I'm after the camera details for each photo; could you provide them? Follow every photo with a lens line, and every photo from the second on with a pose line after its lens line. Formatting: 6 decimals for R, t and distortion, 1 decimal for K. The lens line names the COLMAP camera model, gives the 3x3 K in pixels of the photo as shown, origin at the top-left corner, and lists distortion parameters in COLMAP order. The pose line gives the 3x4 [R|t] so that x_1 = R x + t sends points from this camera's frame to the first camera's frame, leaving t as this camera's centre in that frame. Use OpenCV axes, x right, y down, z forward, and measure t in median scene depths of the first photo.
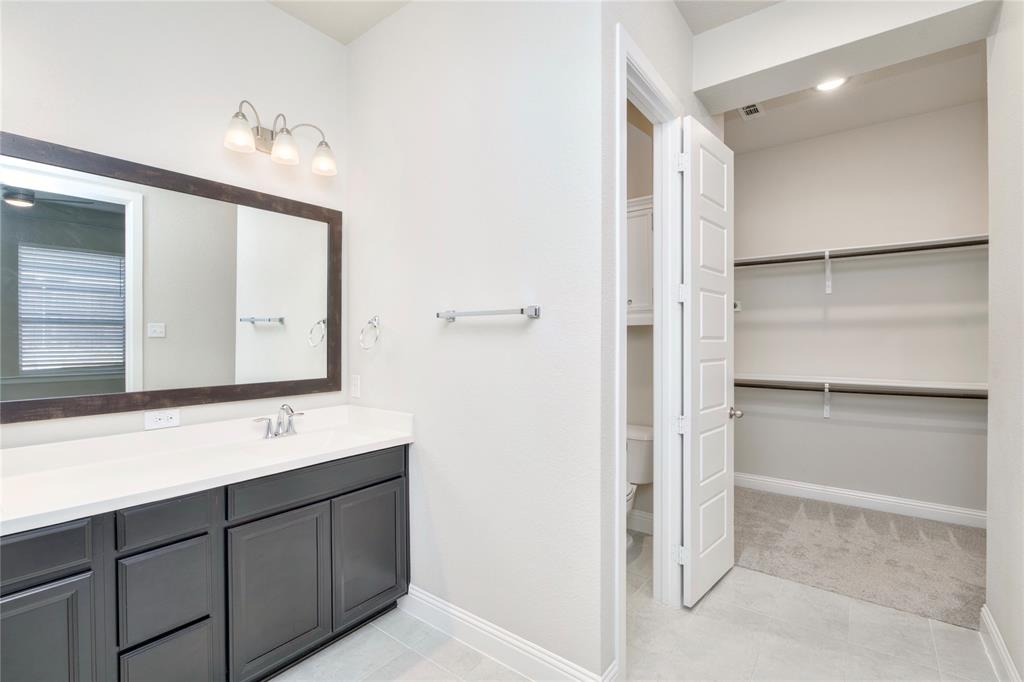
lens RADIAL K [[464.1, 0, 515.0], [0, 464.1, 339.3], [0, 0, 1]] dist [-0.010010, 0.000343]
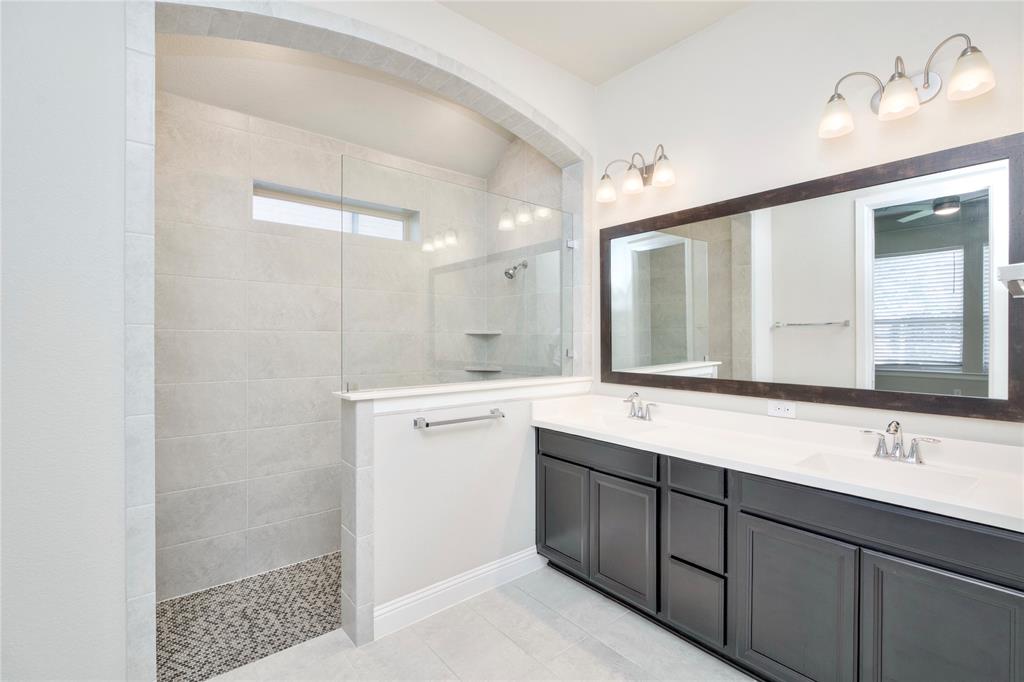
lens RADIAL K [[464.1, 0, 516.7], [0, 464.1, 338.6], [0, 0, 1]] dist [-0.010010, 0.000343]
pose [[-0.227653, 0.007369, -0.973714, 0.495400], [-0.003240, 0.999960, 0.008325, -0.006706], [0.973737, 0.005050, -0.227620, 0.641882]]
